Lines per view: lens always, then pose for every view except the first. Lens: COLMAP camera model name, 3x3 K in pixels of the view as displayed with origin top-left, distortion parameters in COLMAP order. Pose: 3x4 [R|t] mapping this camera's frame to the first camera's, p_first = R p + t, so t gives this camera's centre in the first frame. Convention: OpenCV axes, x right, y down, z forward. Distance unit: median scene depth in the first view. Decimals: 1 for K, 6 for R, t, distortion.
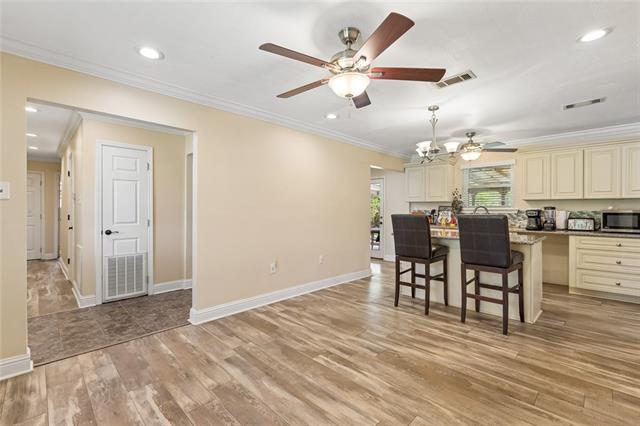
lens RADIAL K [[283.2, 0, 318.8], [0, 283.2, 213.4], [0, 0, 1]] dist [0.003375, 0.000313]
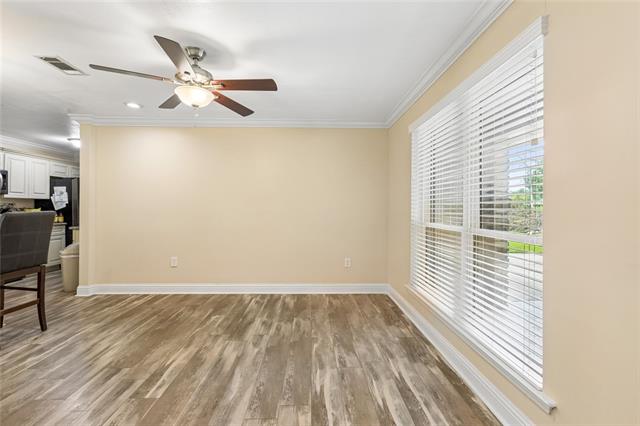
lens RADIAL K [[283.2, 0, 317.9], [0, 283.2, 209.1], [0, 0, 1]] dist [0.003375, 0.000313]
pose [[-0.728695, -0.002420, 0.684834, -0.843556], [0.001426, 0.999986, 0.005051, -0.008140], [-0.684837, 0.004657, -0.728681, 1.224607]]
